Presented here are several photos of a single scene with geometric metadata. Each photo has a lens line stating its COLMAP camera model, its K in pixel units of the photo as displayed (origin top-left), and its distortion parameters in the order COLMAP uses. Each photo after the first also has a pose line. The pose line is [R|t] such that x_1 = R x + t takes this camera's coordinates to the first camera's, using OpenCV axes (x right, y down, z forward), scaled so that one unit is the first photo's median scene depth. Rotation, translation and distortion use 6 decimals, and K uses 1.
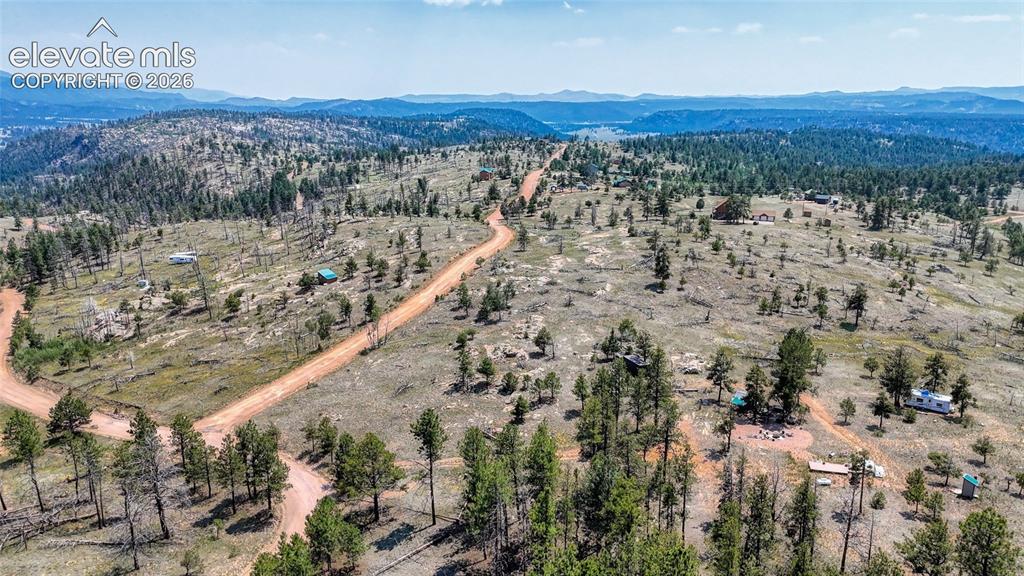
lens RADIAL K [[753.9, 0, 512.0], [0, 753.9, 288.0], [0, 0, 1]] dist [0.064311, -0.059107]
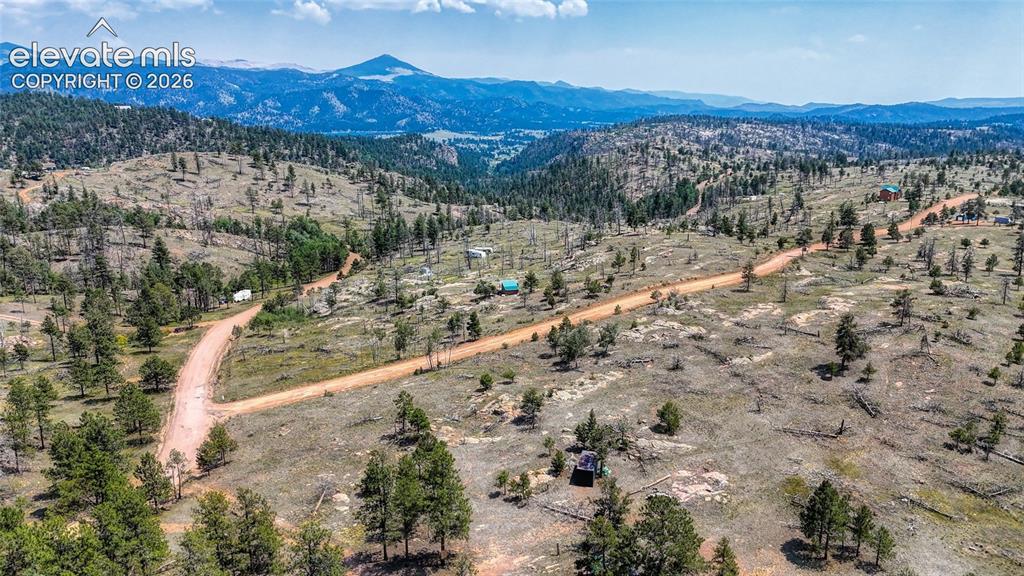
lens RADIAL K [[753.9, 0, 512.0], [0, 753.9, 288.0], [0, 0, 1]] dist [0.064311, -0.059107]
pose [[0.800091, 0.144343, -0.582254, 0.040498], [-0.148429, 0.988073, 0.040988, -0.007015], [0.581226, 0.053629, 0.811973, 0.028448]]
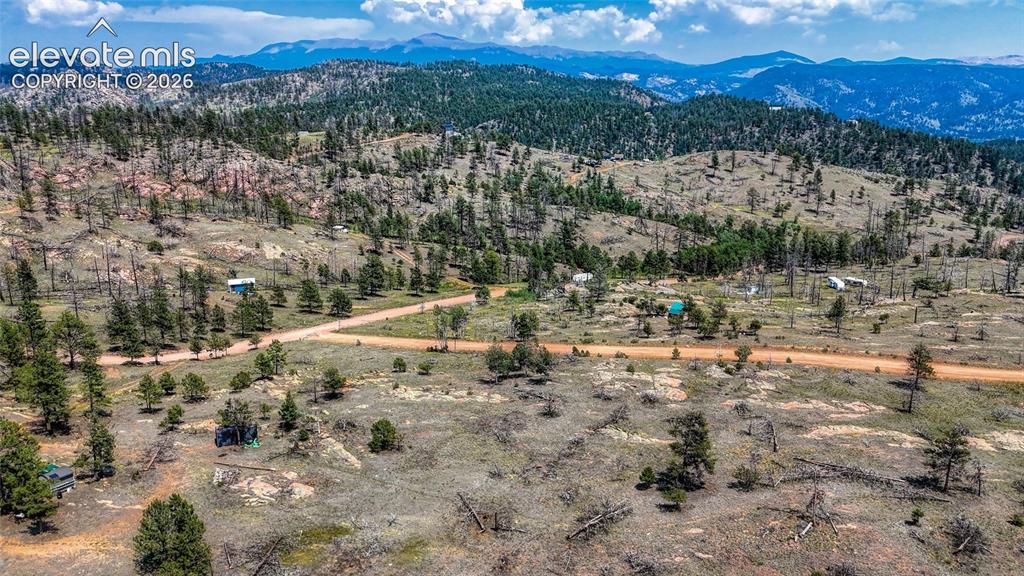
lens RADIAL K [[753.9, 0, 512.0], [0, 753.9, 288.0], [0, 0, 1]] dist [0.064311, -0.059107]
pose [[0.029962, 0.242599, -0.969664, 0.073666], [-0.253781, 0.940157, 0.227376, -0.024034], [0.966798, 0.239269, 0.089736, 0.093819]]
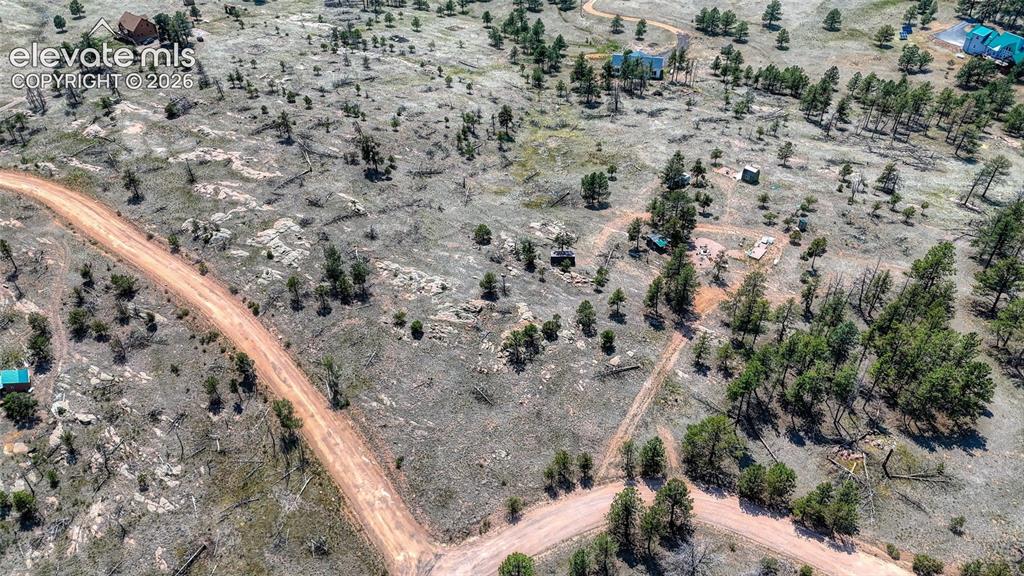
lens RADIAL K [[753.9, 0, 512.0], [0, 753.9, 288.0], [0, 0, 1]] dist [0.064311, -0.059107]
pose [[0.422825, -0.572863, 0.702173, -0.062873], [0.235812, 0.817705, 0.525121, -0.043034], [-0.874992, -0.056453, 0.480835, 0.037093]]
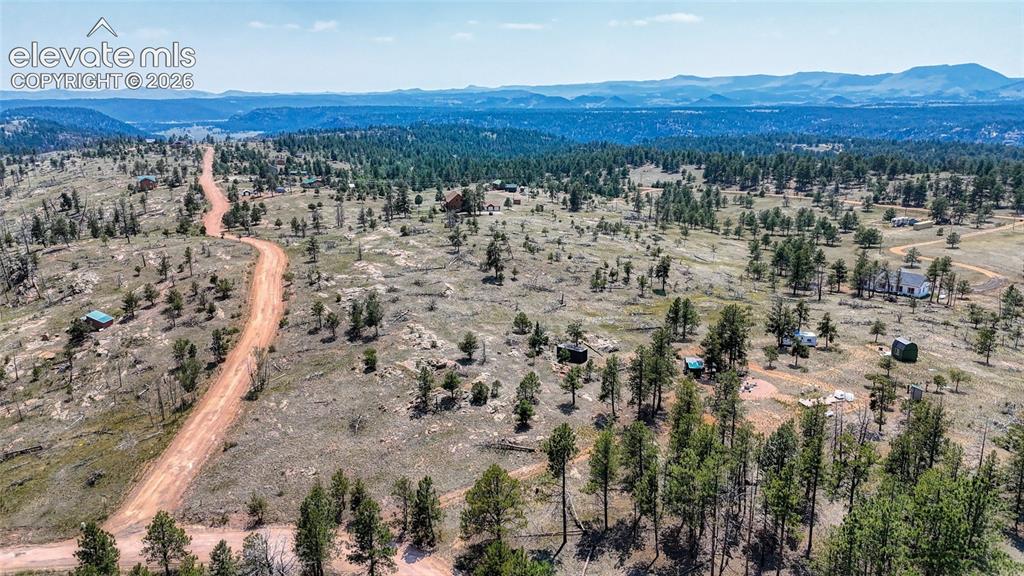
lens RADIAL K [[753.9, 0, 512.0], [0, 753.9, 288.0], [0, 0, 1]] dist [0.064311, -0.059107]
pose [[0.871103, -0.129931, 0.473600, -0.031202], [0.128191, 0.991092, 0.036119, -0.002799], [-0.474074, 0.029248, 0.879999, 0.009463]]
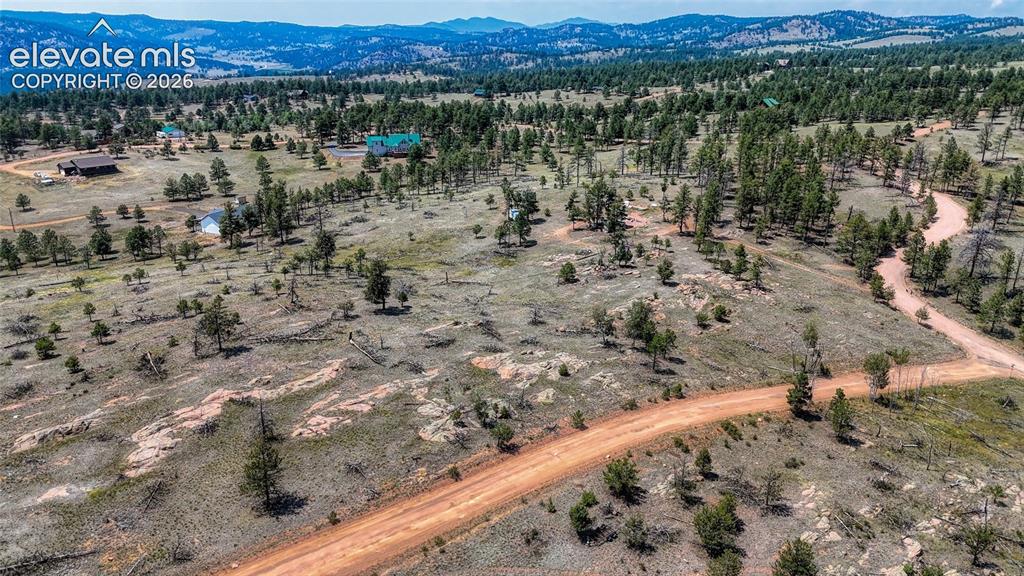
lens RADIAL K [[761.0, 0, 514.0], [0, 761.0, 257.6], [0, 0, 1]] dist [0.071985, -0.070987]
pose [[-0.783369, -0.181773, 0.594383, -0.038033], [0.150063, 0.872682, 0.464659, -0.042690], [-0.603169, 0.453194, -0.656355, 0.159057]]
